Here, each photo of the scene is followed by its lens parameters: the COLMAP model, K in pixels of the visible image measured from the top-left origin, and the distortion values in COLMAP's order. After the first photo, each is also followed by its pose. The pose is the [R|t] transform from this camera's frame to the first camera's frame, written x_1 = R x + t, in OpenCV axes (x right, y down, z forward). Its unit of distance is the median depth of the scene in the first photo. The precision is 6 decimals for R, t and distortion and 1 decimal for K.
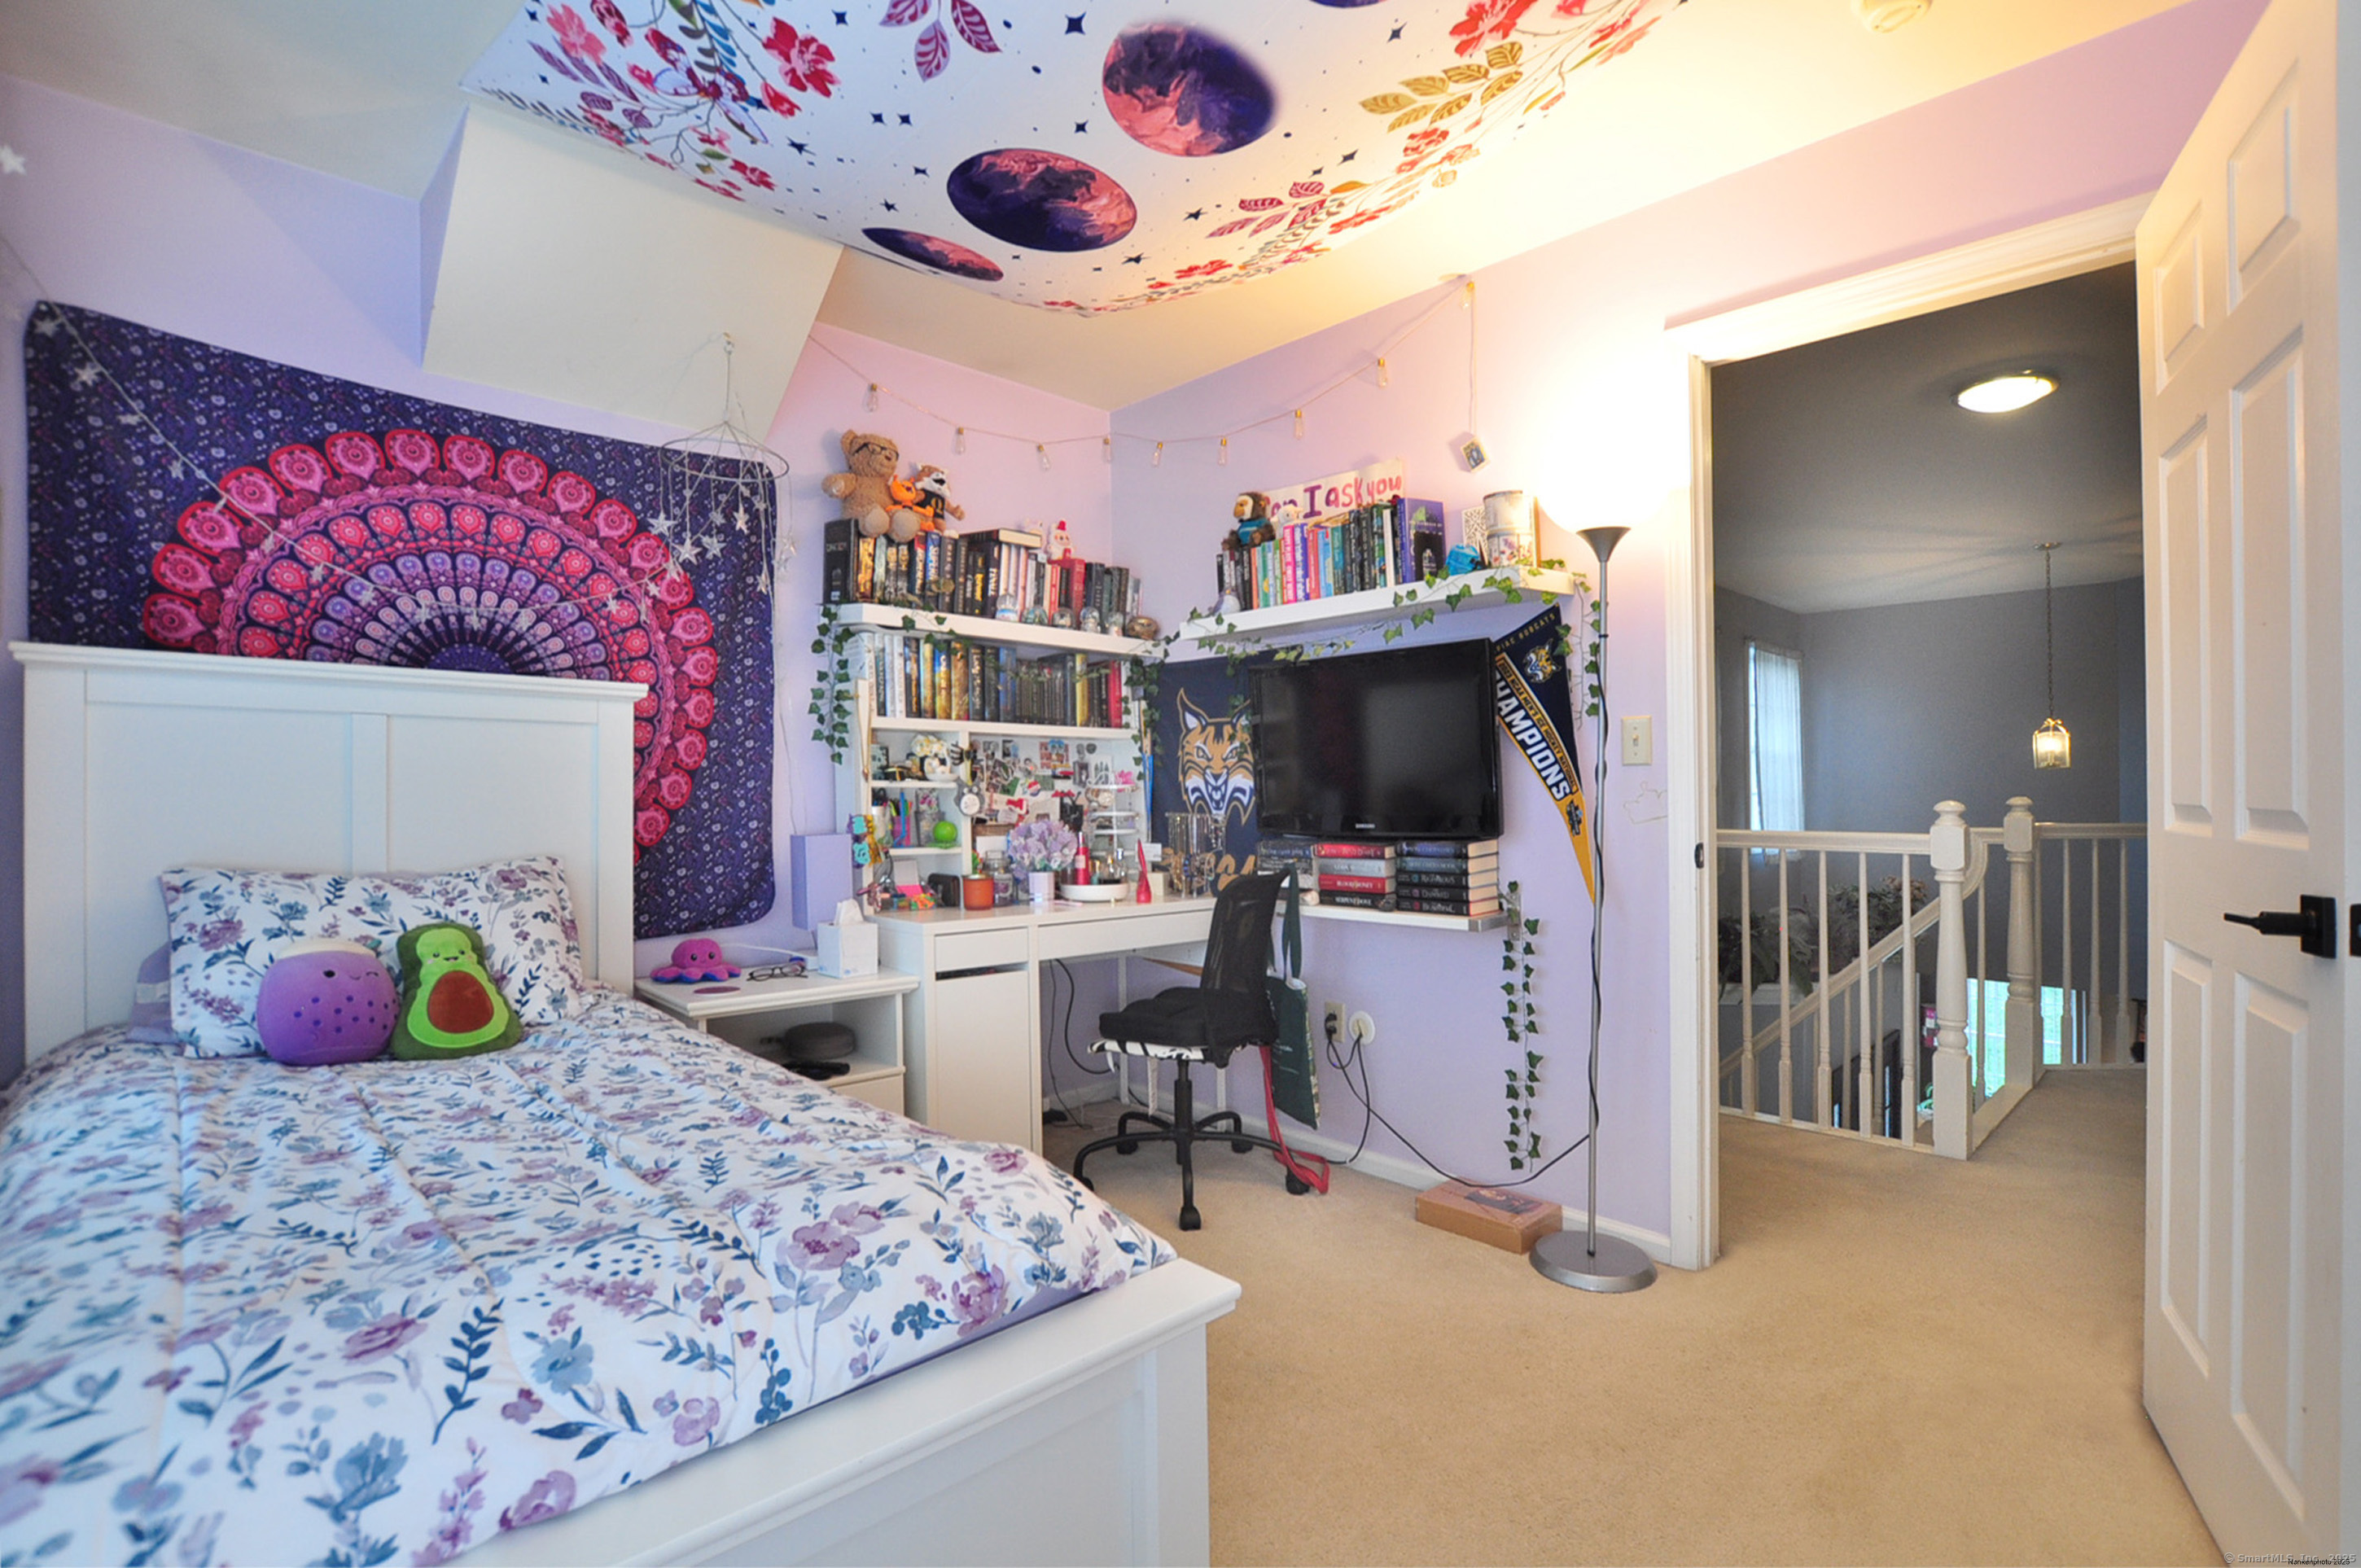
lens RADIAL K [[1063.4, 0, 1196.0], [0, 1063.4, 776.3], [0, 0, 1]] dist [-0.041963, -0.000292]
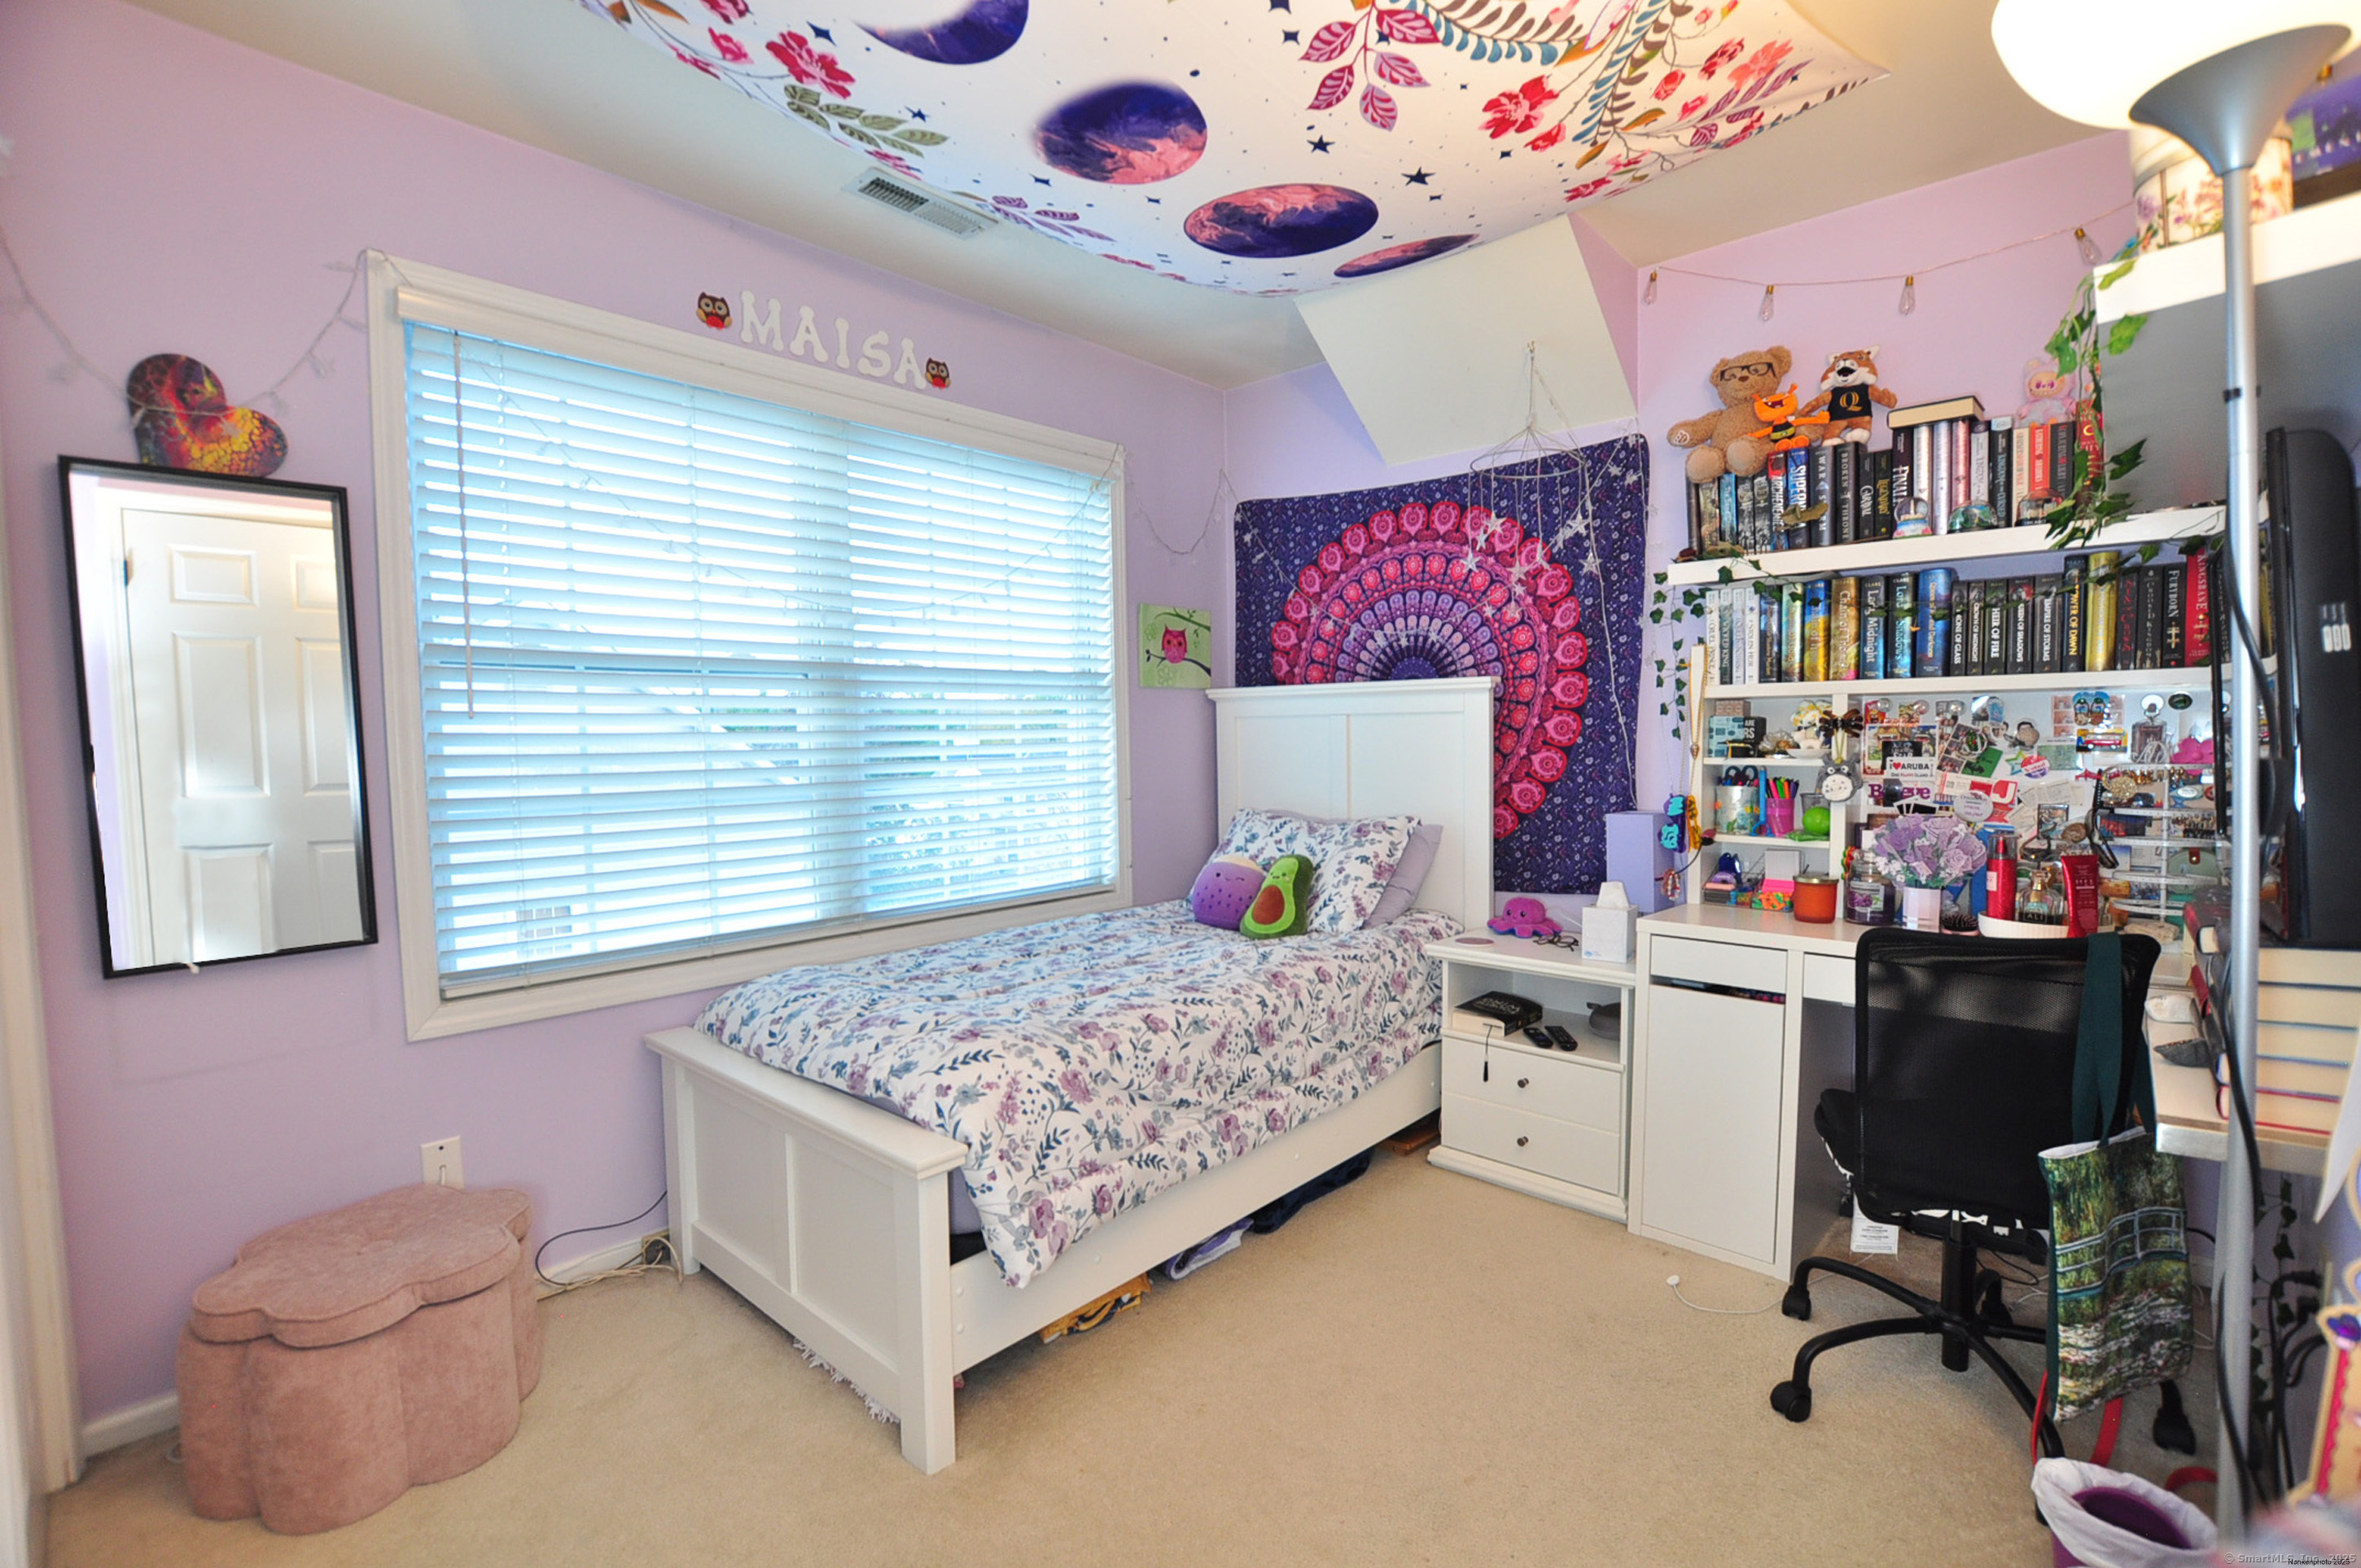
lens RADIAL K [[1063.4, 0, 1198.5], [0, 1063.4, 791.1], [0, 0, 1]] dist [-0.041963, -0.000292]
pose [[0.064790, 0.046901, -0.996796, 0.606950], [0.026756, 0.998454, 0.048718, -0.024320], [0.997540, -0.029826, 0.063435, 0.558485]]
